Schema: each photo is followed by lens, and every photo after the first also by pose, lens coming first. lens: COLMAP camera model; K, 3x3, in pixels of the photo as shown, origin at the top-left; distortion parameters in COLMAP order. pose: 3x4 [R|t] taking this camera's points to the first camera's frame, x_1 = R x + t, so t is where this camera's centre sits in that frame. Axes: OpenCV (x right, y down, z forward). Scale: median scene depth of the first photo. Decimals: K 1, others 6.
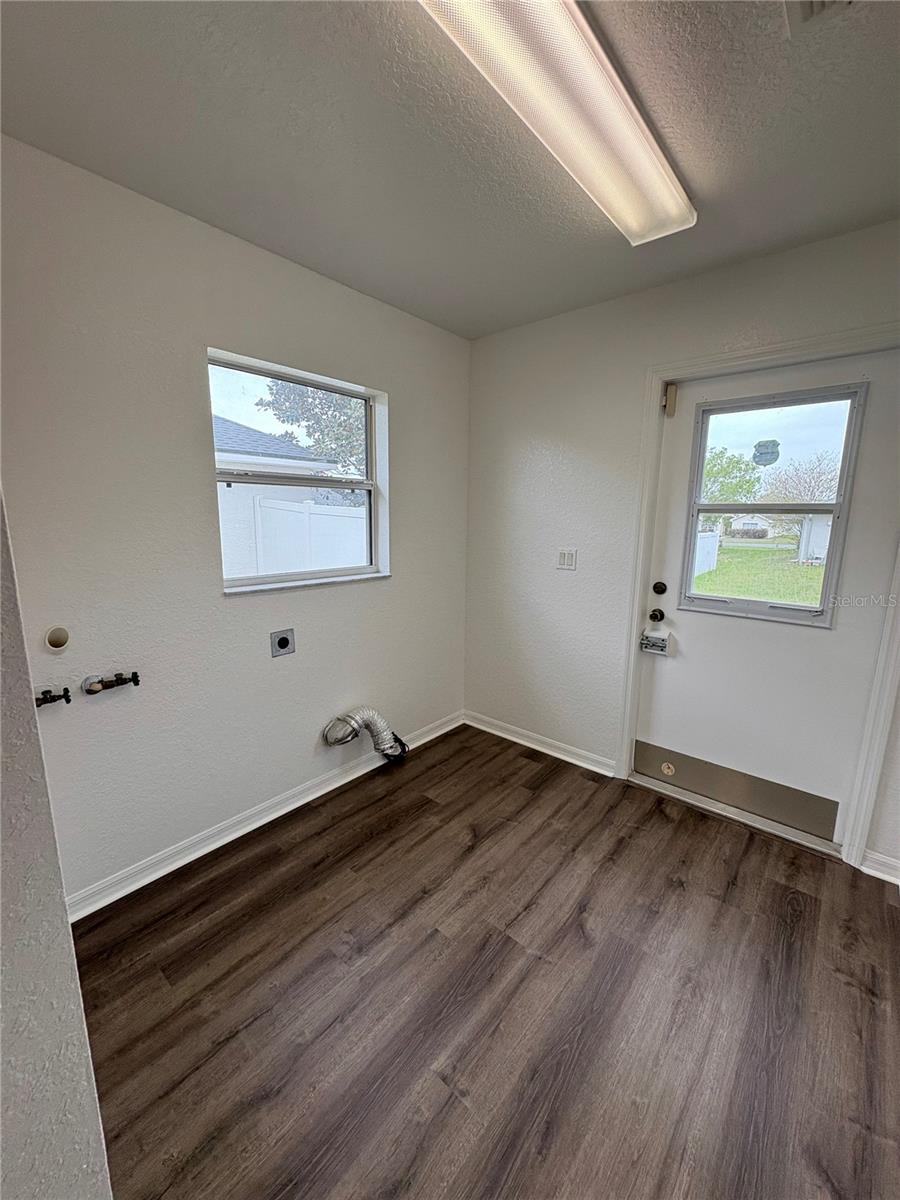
lens RADIAL K [[476.5, 0, 450.6], [0, 476.5, 600.4], [0, 0, 1]] dist [0.001969, -0.000117]
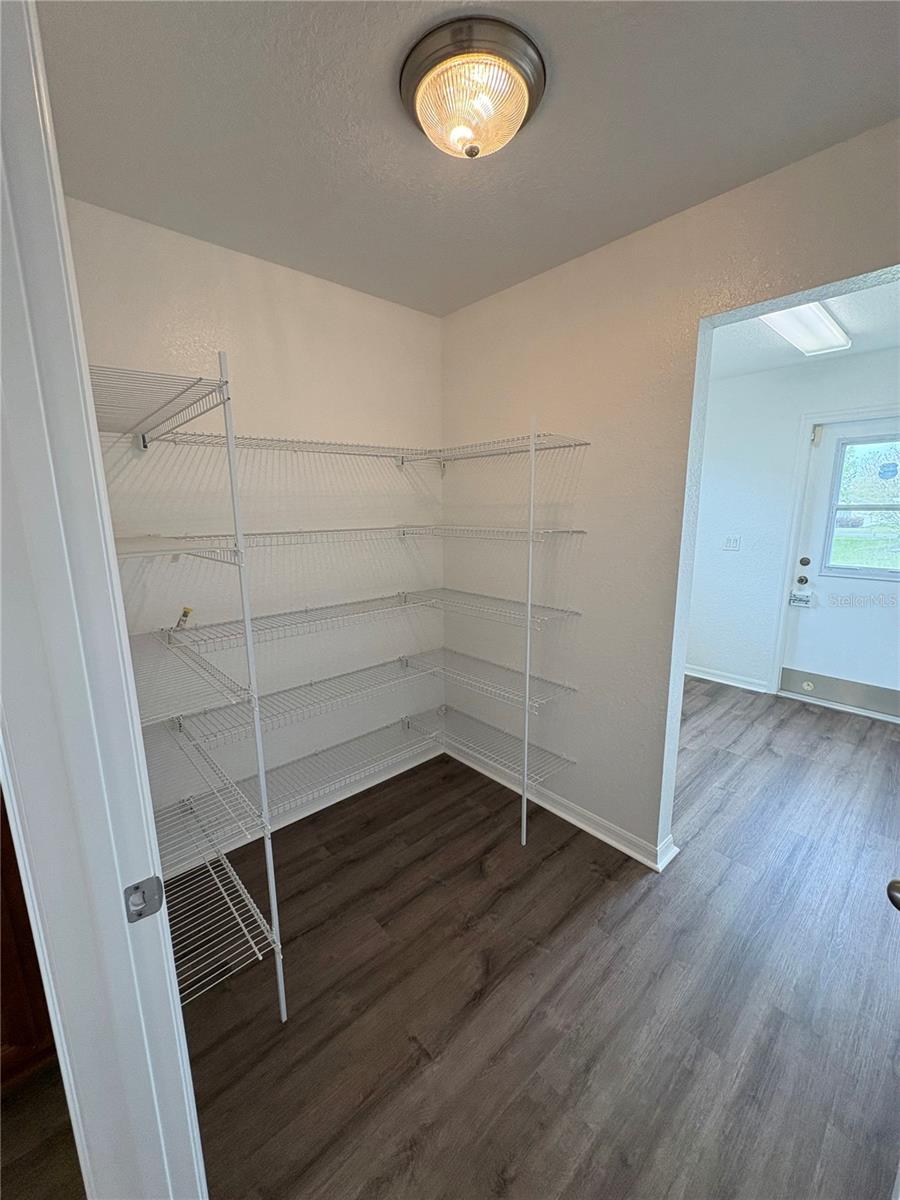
lens RADIAL K [[476.5, 0, 451.0], [0, 476.5, 599.6], [0, 0, 1]] dist [0.001969, -0.000117]
pose [[0.992571, 0.004863, -0.121574, -0.505772], [-0.003437, 0.999923, 0.011934, 0.084027], [0.121622, -0.011427, 0.992511, -0.649237]]
